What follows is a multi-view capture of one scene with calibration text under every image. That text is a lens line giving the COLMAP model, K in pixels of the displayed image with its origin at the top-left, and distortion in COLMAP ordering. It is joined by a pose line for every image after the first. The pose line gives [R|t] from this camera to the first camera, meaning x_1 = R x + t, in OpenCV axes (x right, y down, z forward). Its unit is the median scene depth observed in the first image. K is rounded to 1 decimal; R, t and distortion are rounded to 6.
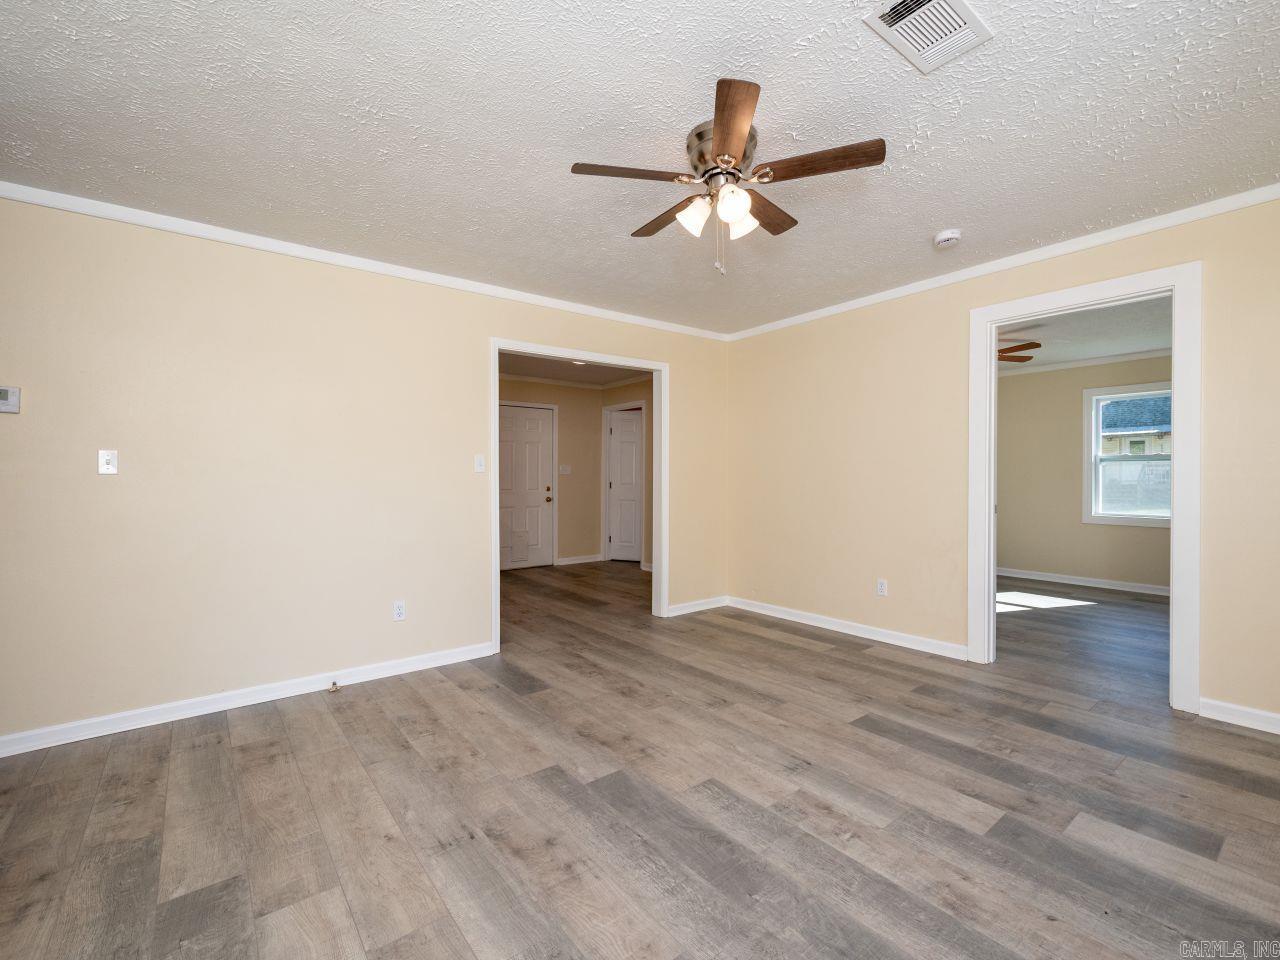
lens RADIAL K [[572.3, 0, 647.0], [0, 572.3, 481.5], [0, 0, 1]] dist [-0.002093, -0.000763]
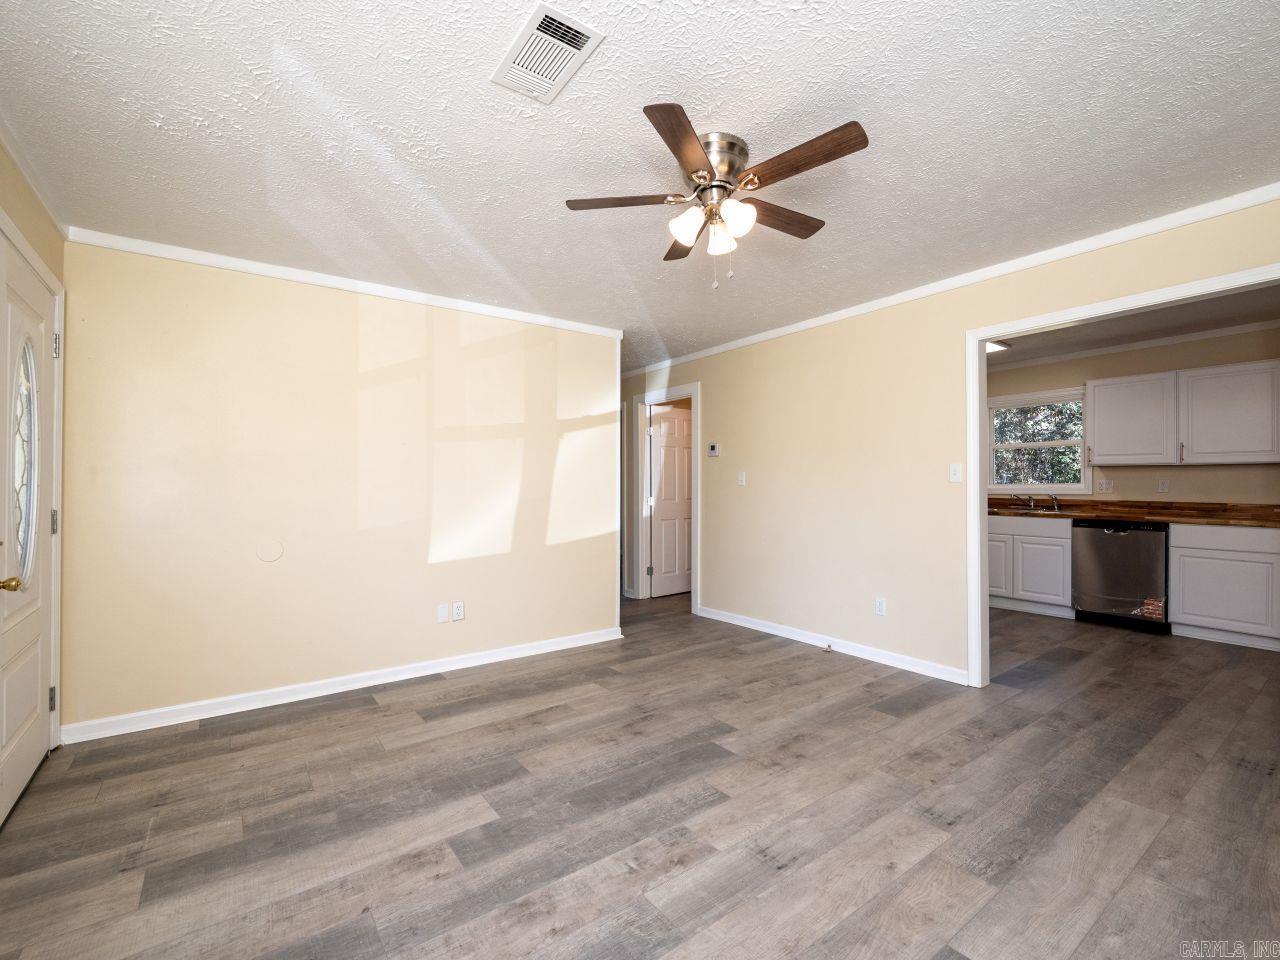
lens RADIAL K [[572.3, 0, 647.0], [0, 572.3, 481.5], [0, 0, 1]] dist [-0.002093, -0.000763]
pose [[-0.032293, -0.003062, -0.999474, 0.927615], [-0.004692, 0.999985, -0.002912, -0.024032], [0.999467, 0.004595, -0.032307, 0.733852]]
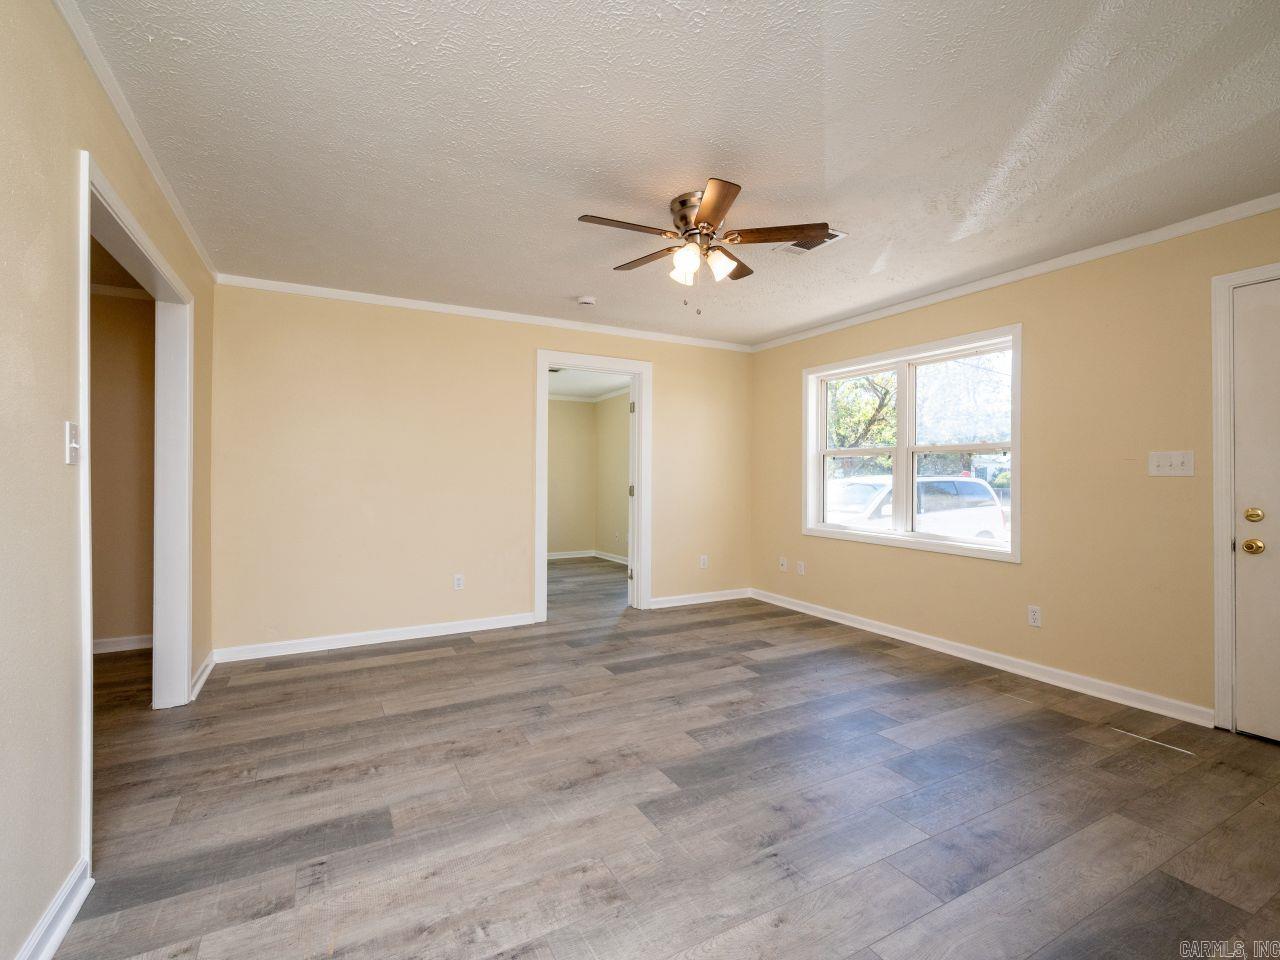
lens RADIAL K [[580.0, 0, 648.7], [0, 580.0, 466.0], [0, 0, 1]] dist [-0.001016, -0.000730]
pose [[0.166823, 0.025595, 0.985655, -0.903724], [0.005802, 0.999620, -0.026939, 0.003601], [-0.985970, 0.010213, 0.166611, 0.722270]]
